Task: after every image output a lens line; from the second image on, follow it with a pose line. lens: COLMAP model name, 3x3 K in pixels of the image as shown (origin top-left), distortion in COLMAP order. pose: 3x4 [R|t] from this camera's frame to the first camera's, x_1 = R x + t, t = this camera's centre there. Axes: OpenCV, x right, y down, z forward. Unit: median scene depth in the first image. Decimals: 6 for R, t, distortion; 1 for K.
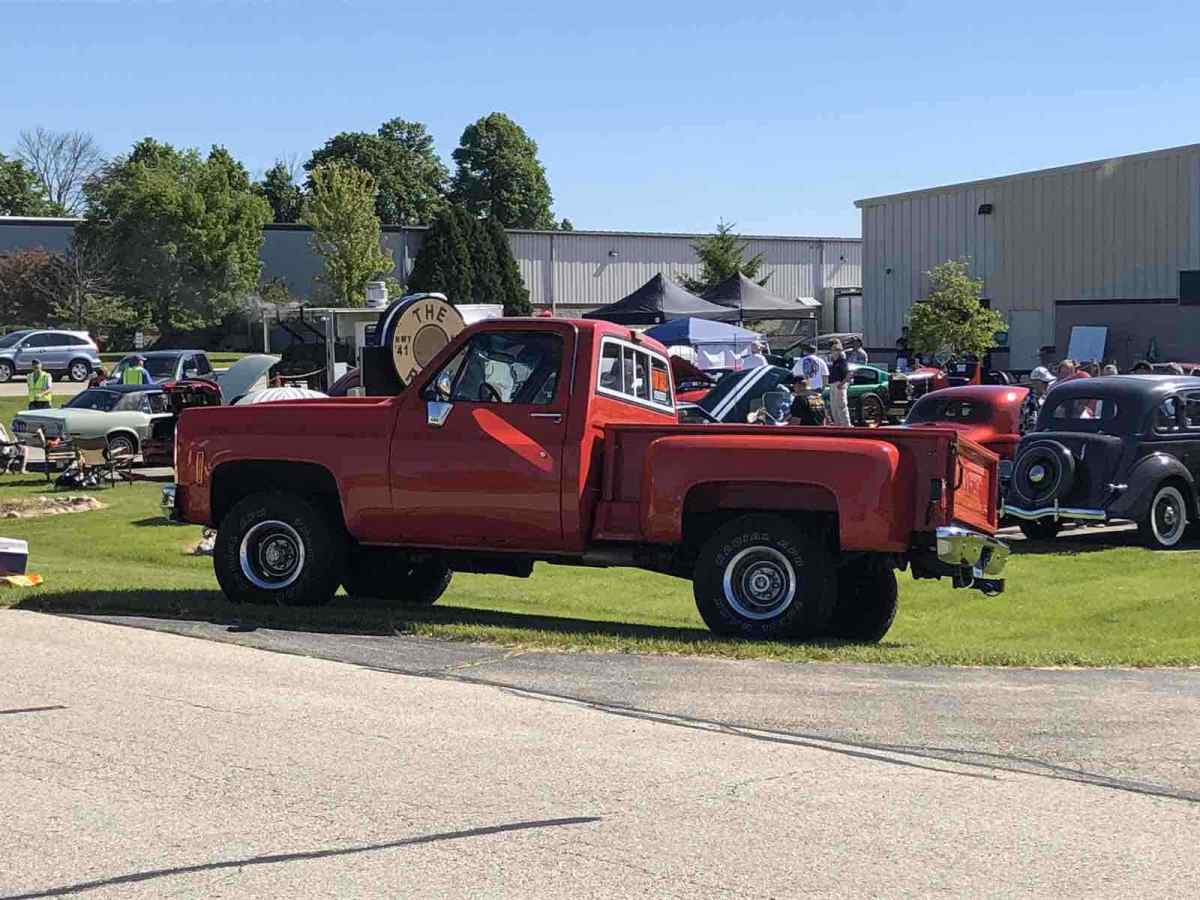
lens RADIAL K [[2507.5, 0, 600.0], [0, 2507.5, 450.0], [0, 0, 1]] dist [0.329920, -2.595535]
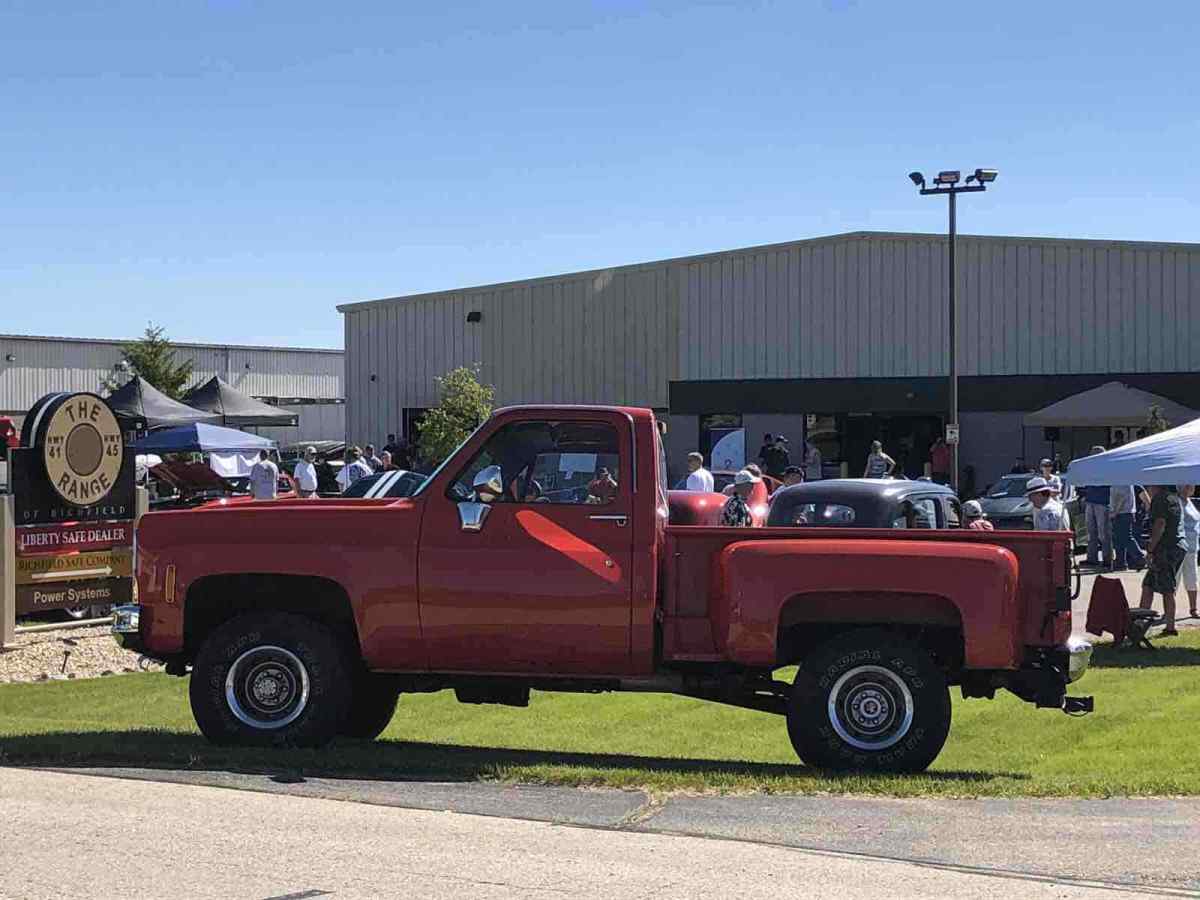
lens RADIAL K [[2507.5, 0, 600.0], [0, 2507.5, 450.0], [0, 0, 1]] dist [0.329920, -2.595535]
pose [[0.965674, 0.002357, 0.259746, -0.227491], [0.009165, 0.999027, -0.043137, 0.000093], [-0.259595, 0.044036, 0.964713, 0.151430]]
